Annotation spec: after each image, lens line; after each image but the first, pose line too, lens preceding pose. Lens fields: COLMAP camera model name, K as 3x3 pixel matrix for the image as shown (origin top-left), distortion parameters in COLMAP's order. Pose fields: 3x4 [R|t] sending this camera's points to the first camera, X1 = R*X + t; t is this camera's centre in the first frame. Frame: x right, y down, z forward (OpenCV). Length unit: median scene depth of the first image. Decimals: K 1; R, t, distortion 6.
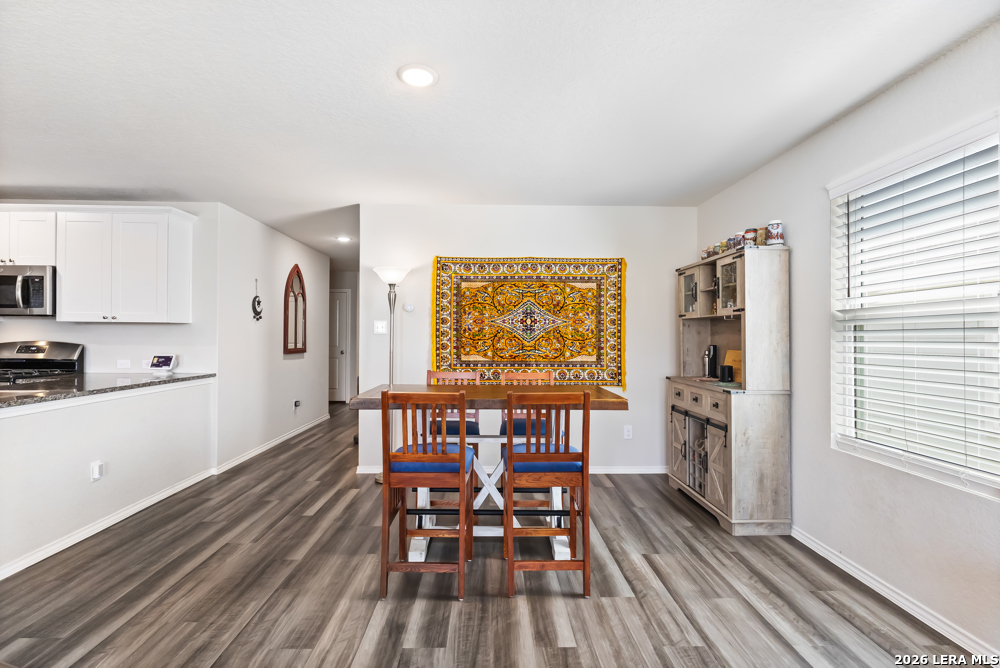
lens RADIAL K [[466.4, 0, 504.2], [0, 466.4, 332.8], [0, 0, 1]] dist [0.000619, 0.000282]
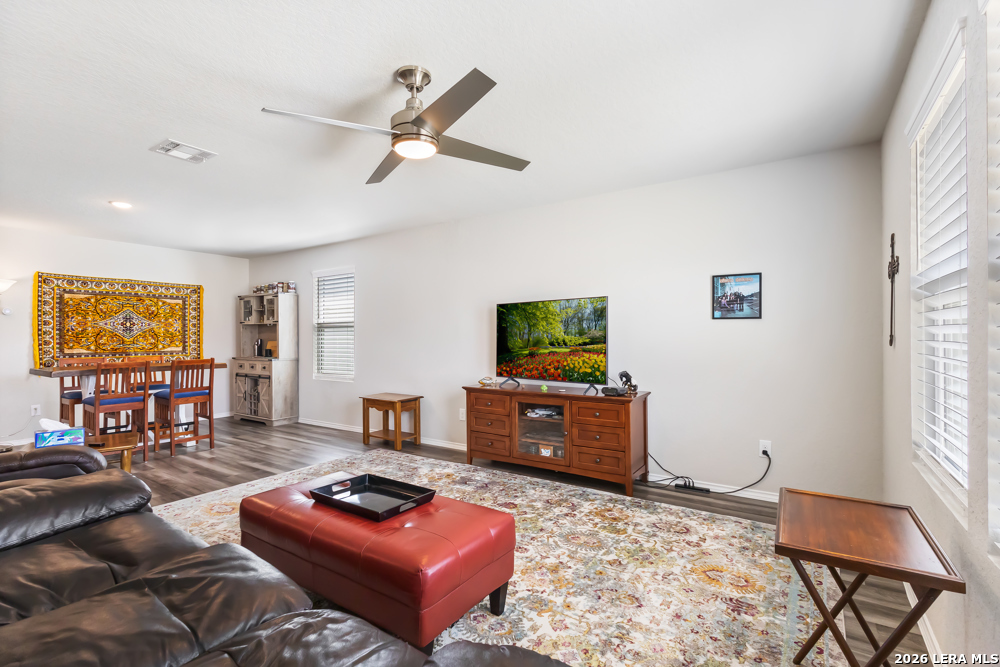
lens RADIAL K [[466.4, 0, 504.2], [0, 466.4, 332.3], [0, 0, 1]] dist [0.000619, 0.000282]
pose [[0.581468, 0.000491, 0.813569, -0.456973], [-0.001774, 0.999998, 0.000665, -0.002799], [-0.813567, -0.001830, 0.581468, -0.798895]]
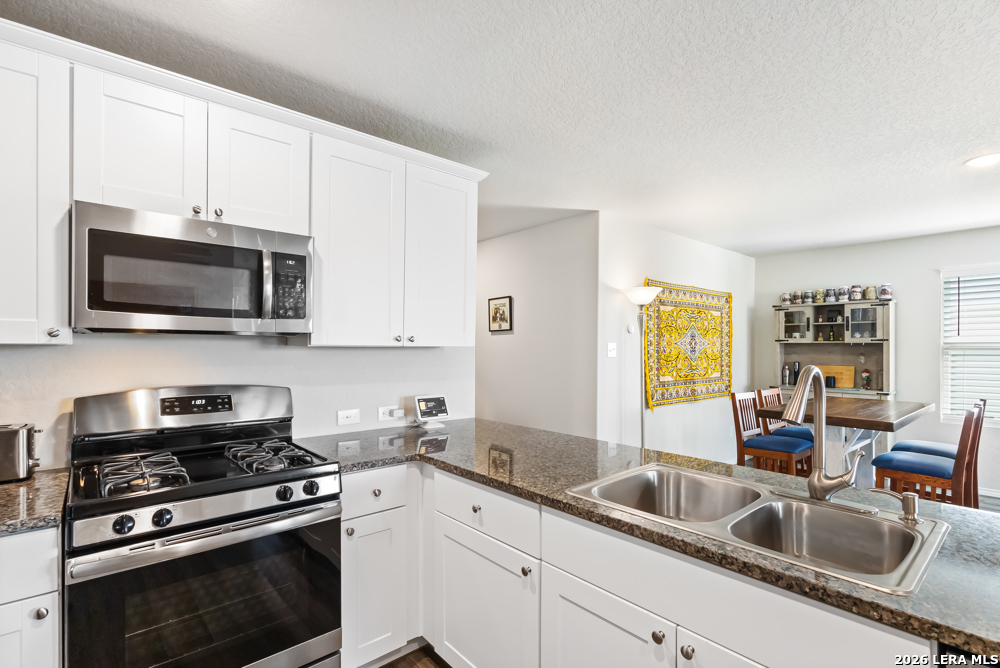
lens RADIAL K [[471.8, 0, 488.8], [0, 471.8, 347.2], [0, 0, 1]] dist [0.001115, 0.000496]
pose [[0.775325, -0.004138, 0.631549, -1.078527], [-0.004522, 0.999917, 0.012104, -0.028295], [-0.631546, -0.012240, 0.775241, 0.448332]]
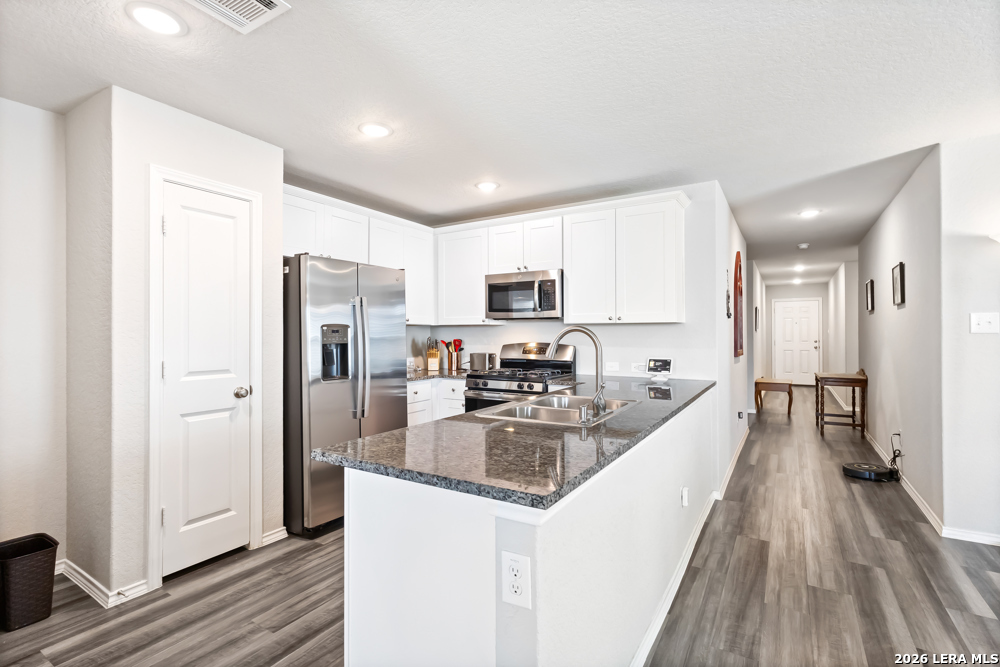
lens RADIAL K [[466.4, 0, 504.2], [0, 466.4, 332.3], [0, 0, 1]] dist [0.000619, 0.000282]
pose [[0.837957, -0.008125, -0.545675, -0.489189], [0.012373, 0.999915, 0.004112, -0.010543], [0.545596, -0.010197, 0.837987, 0.075736]]
